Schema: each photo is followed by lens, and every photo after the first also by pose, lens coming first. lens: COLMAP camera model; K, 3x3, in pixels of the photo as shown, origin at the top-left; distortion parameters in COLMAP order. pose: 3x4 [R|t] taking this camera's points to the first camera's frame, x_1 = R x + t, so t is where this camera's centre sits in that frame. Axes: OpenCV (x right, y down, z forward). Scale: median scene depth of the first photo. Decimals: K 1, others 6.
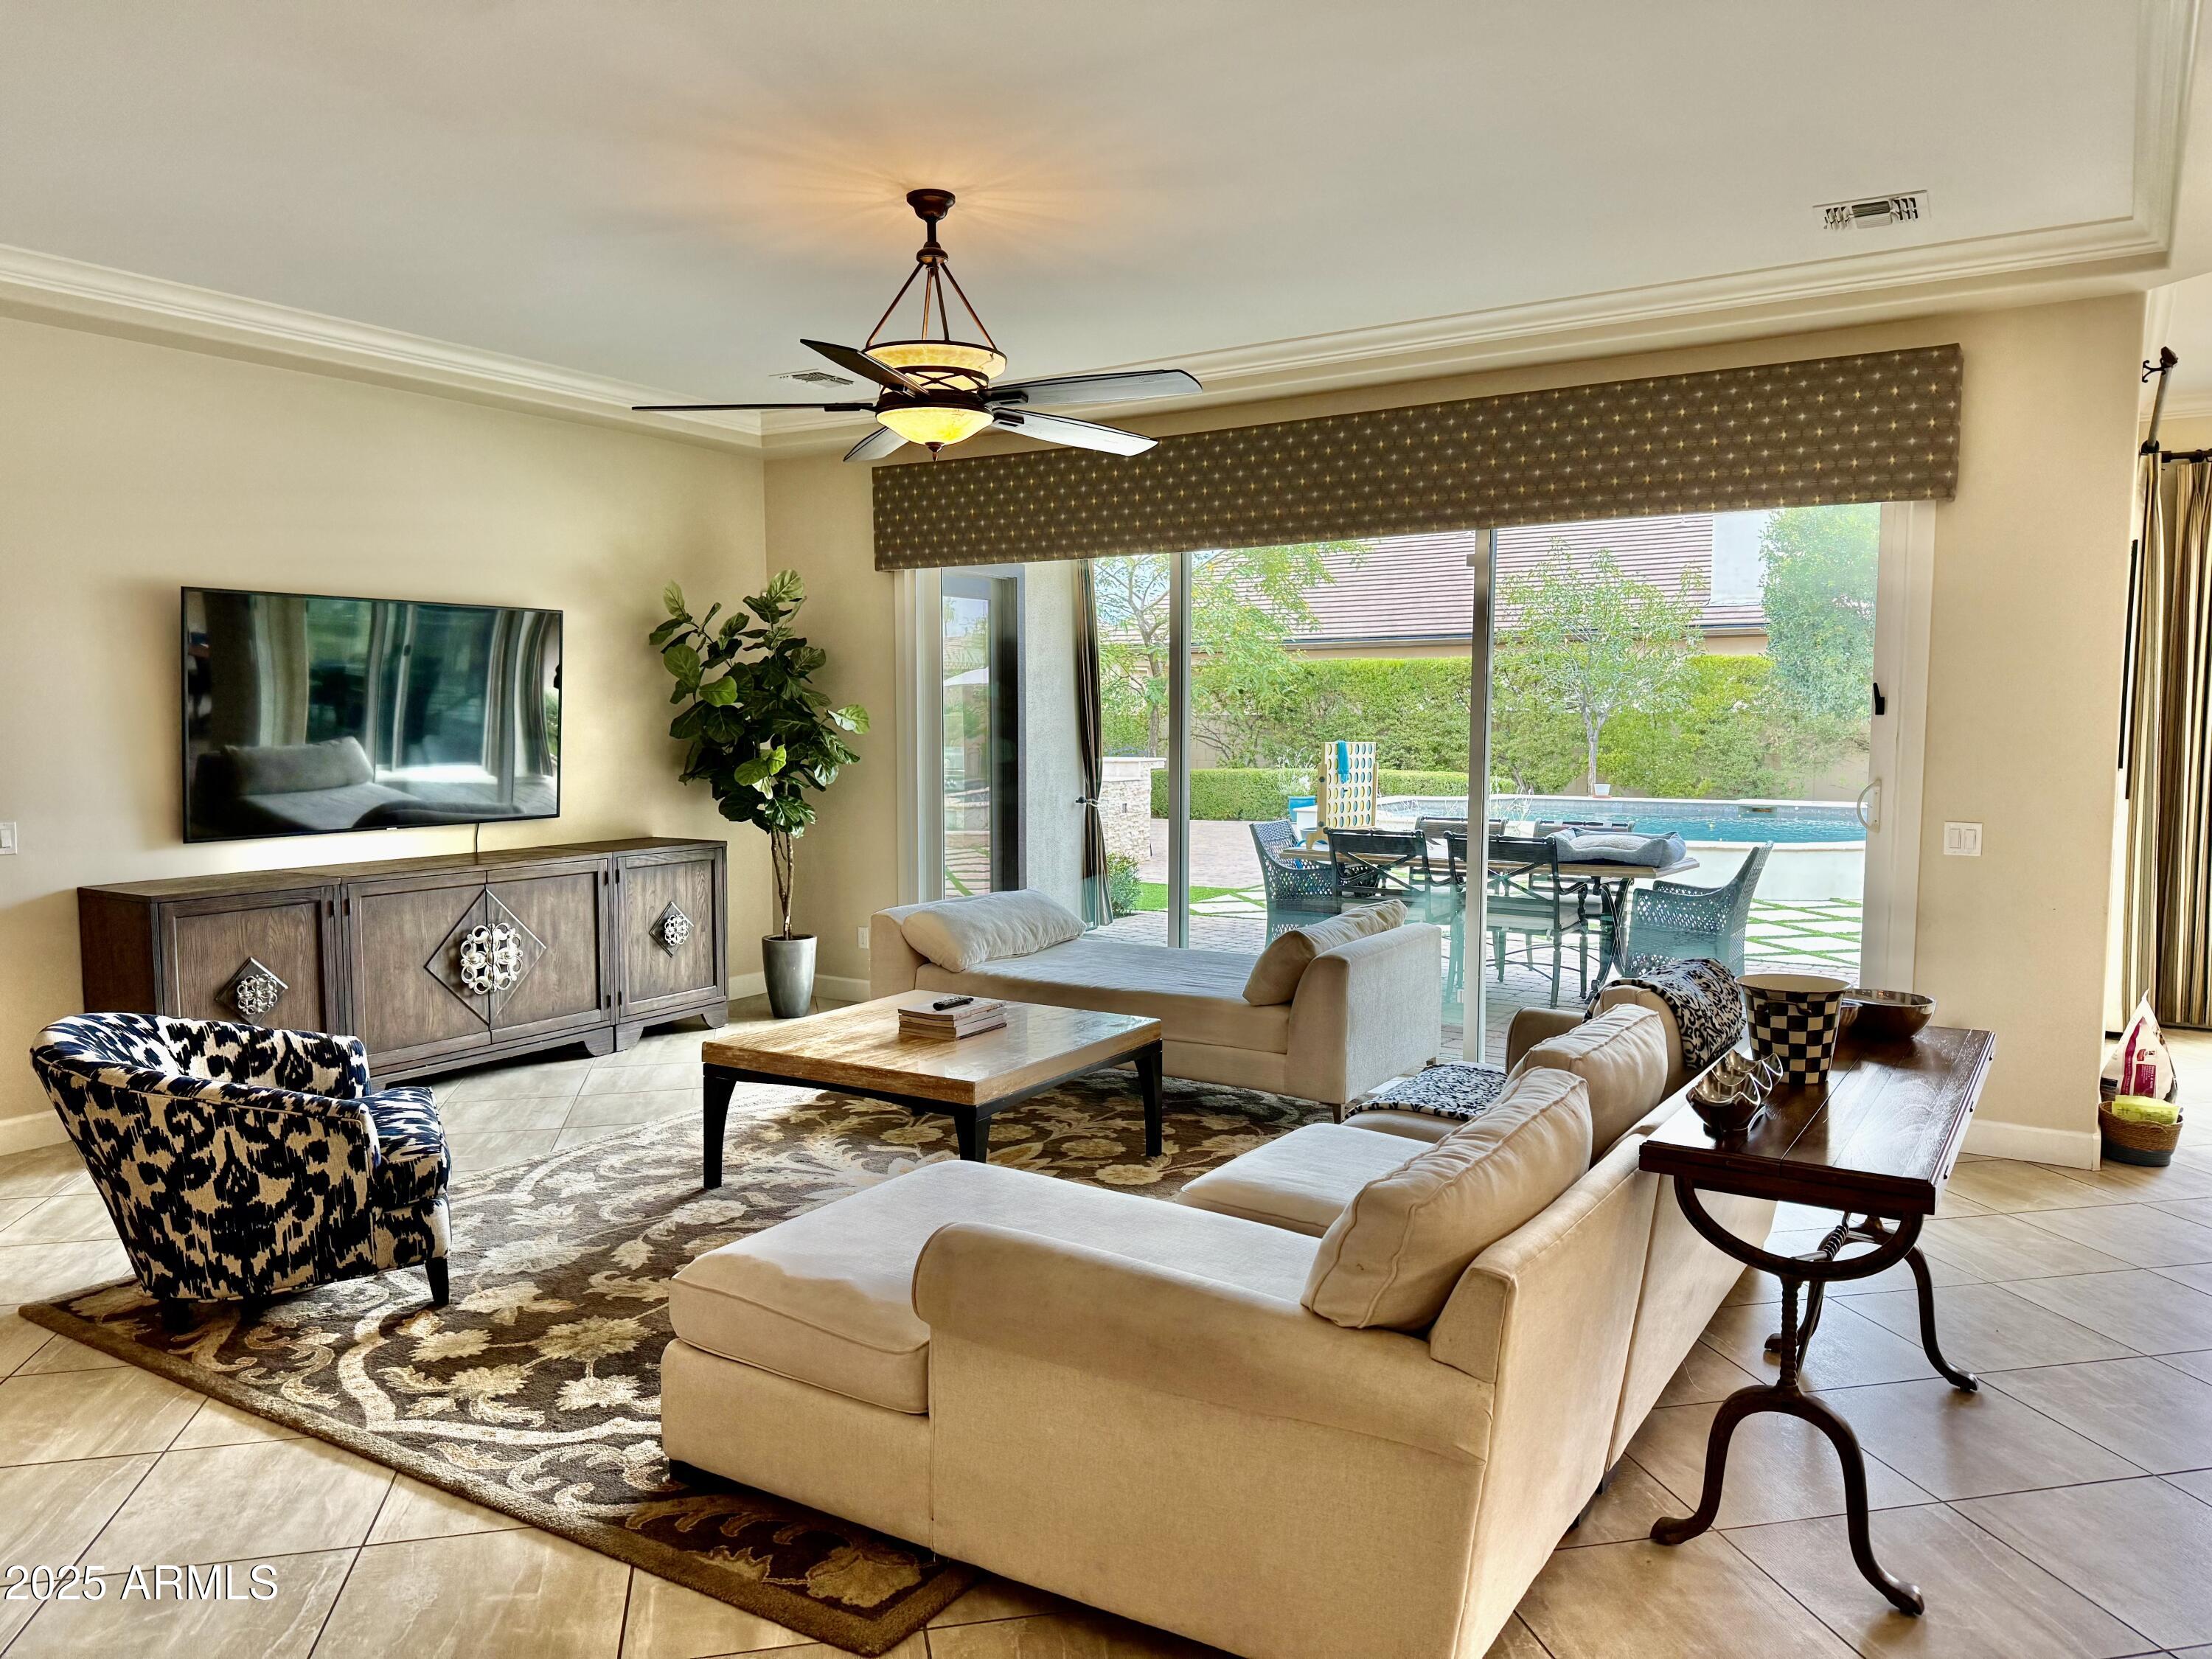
lens RADIAL K [[1536.5, 0, 1106.0], [0, 1536.5, 829.5], [0, 0, 1]] dist [0.113600, -0.179478]
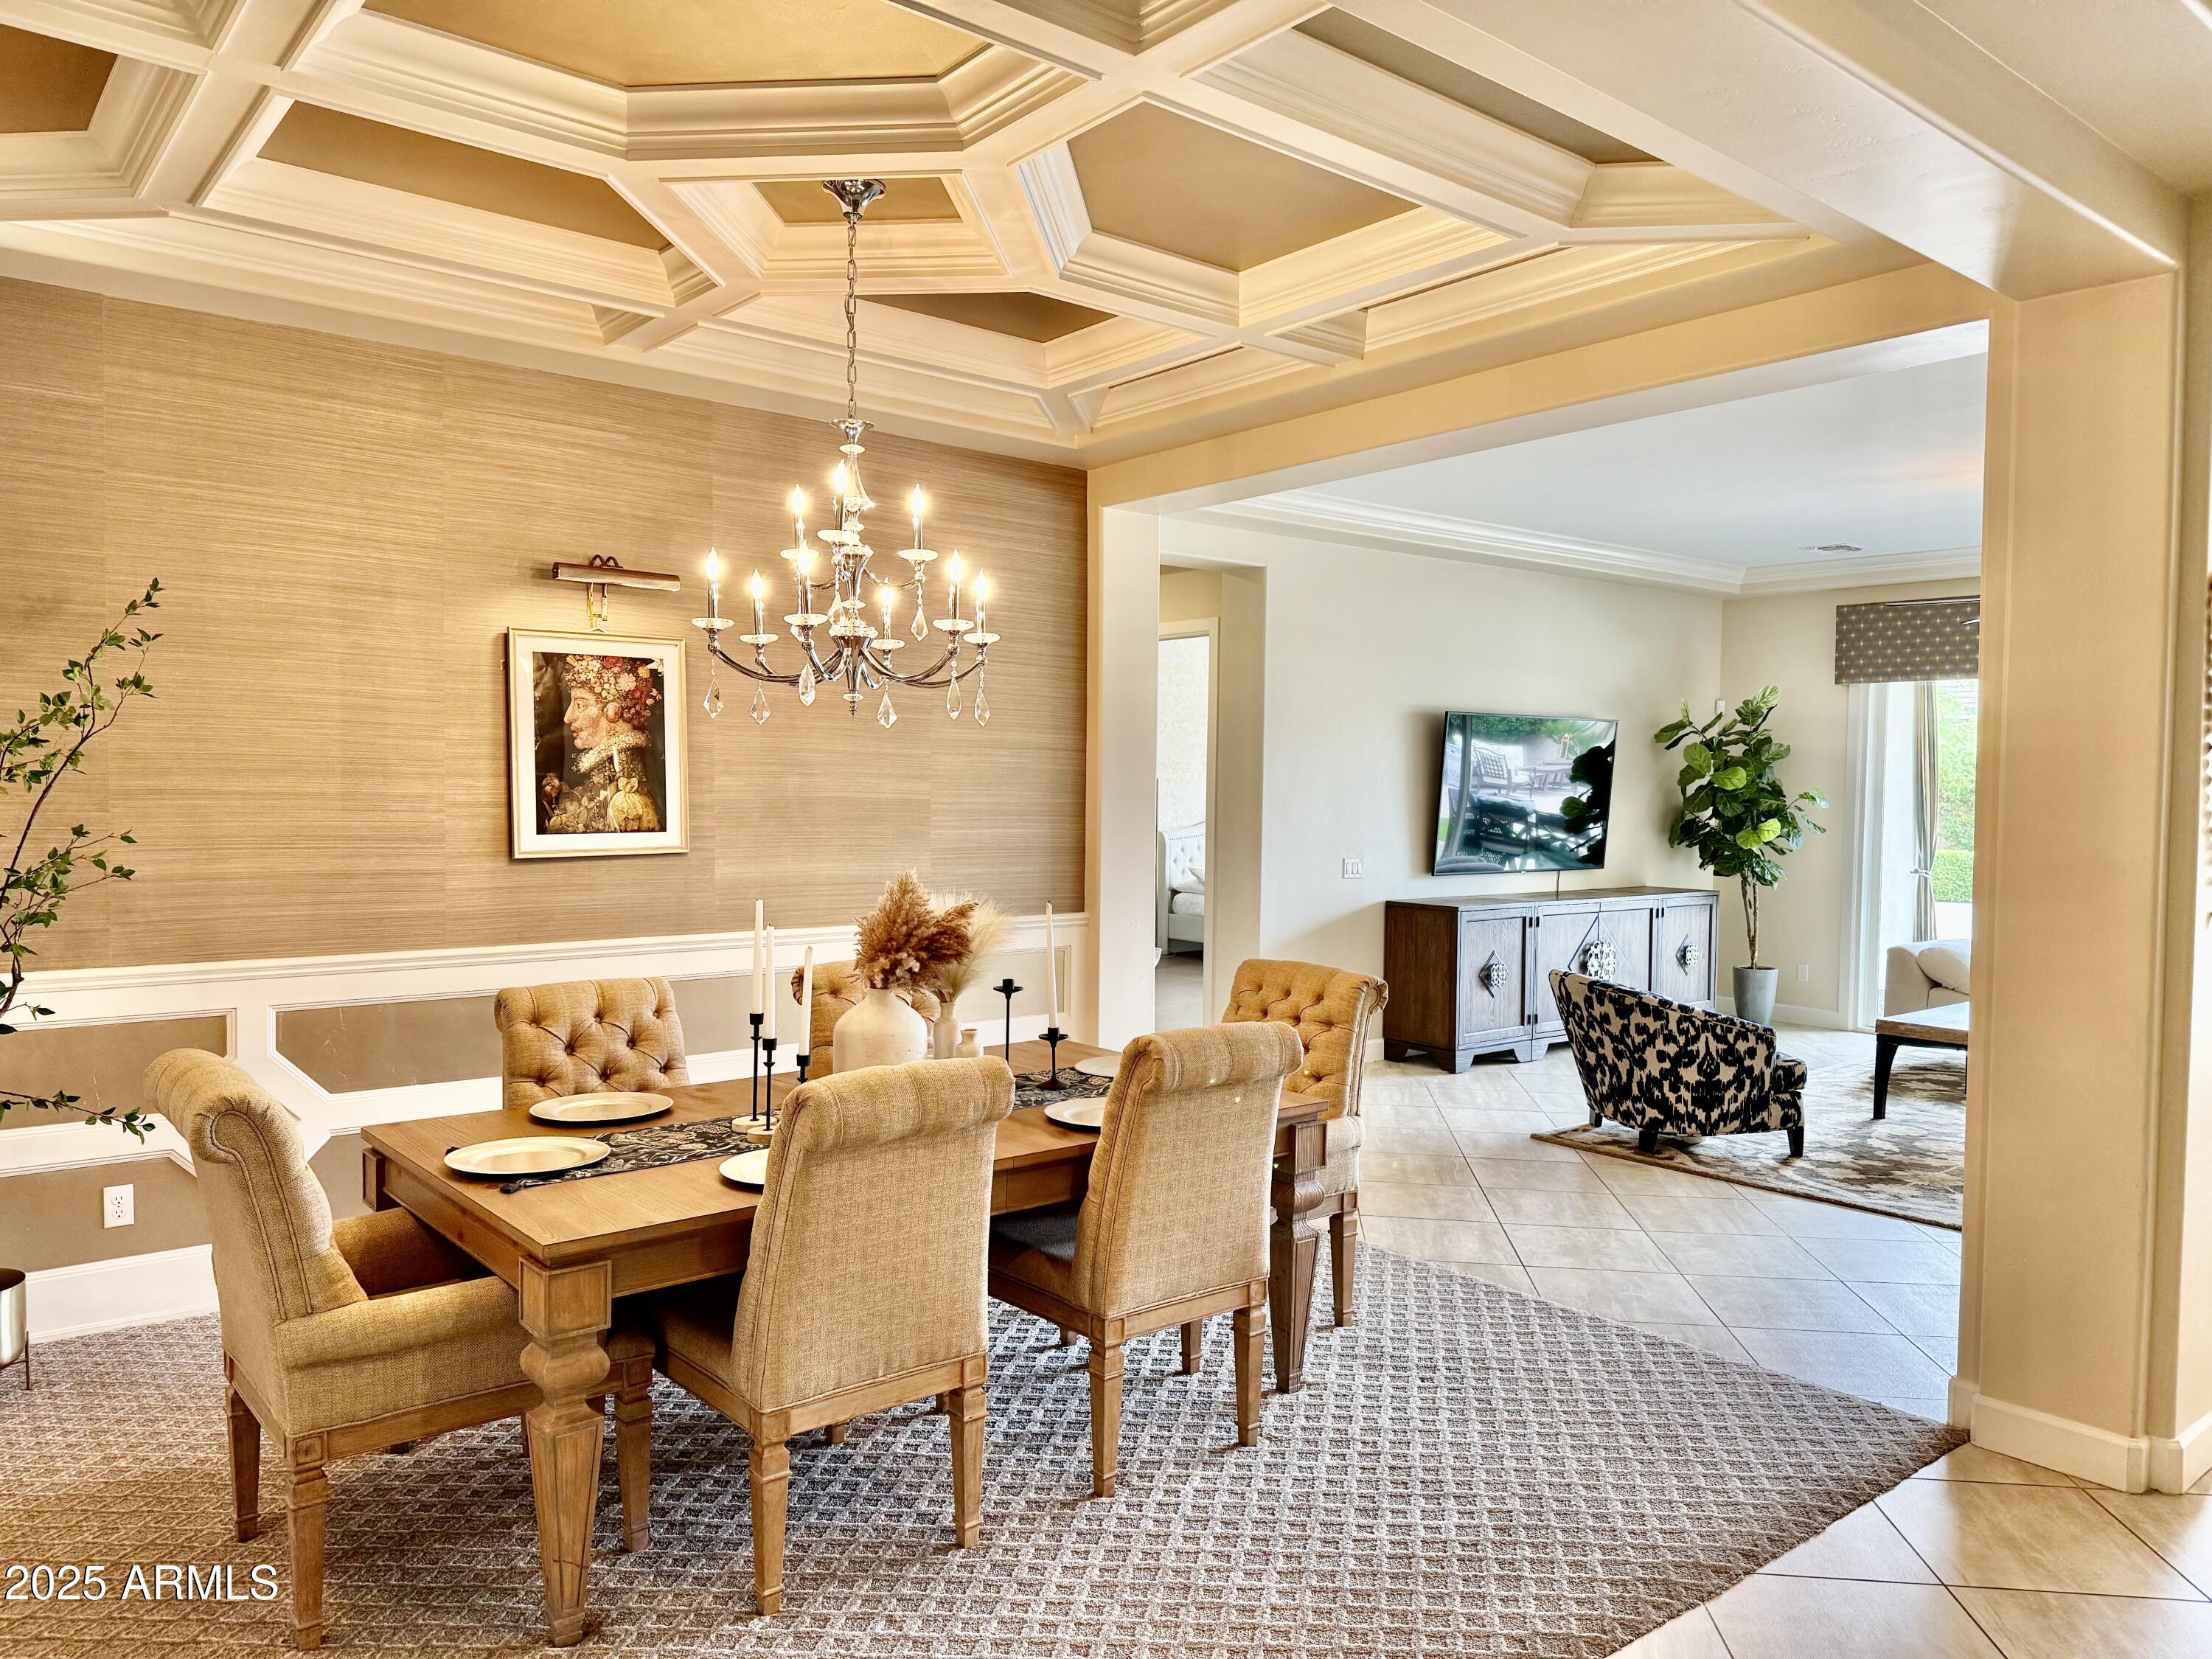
lens RADIAL K [[1536.5, 0, 1106.0], [0, 1536.5, 829.5], [0, 0, 1]] dist [0.113600, -0.179478]
pose [[0.948498, 0.021316, -0.316066, -0.640960], [-0.036148, 0.998499, -0.041138, 0.057669], [0.314715, 0.050445, 0.947845, -0.854495]]
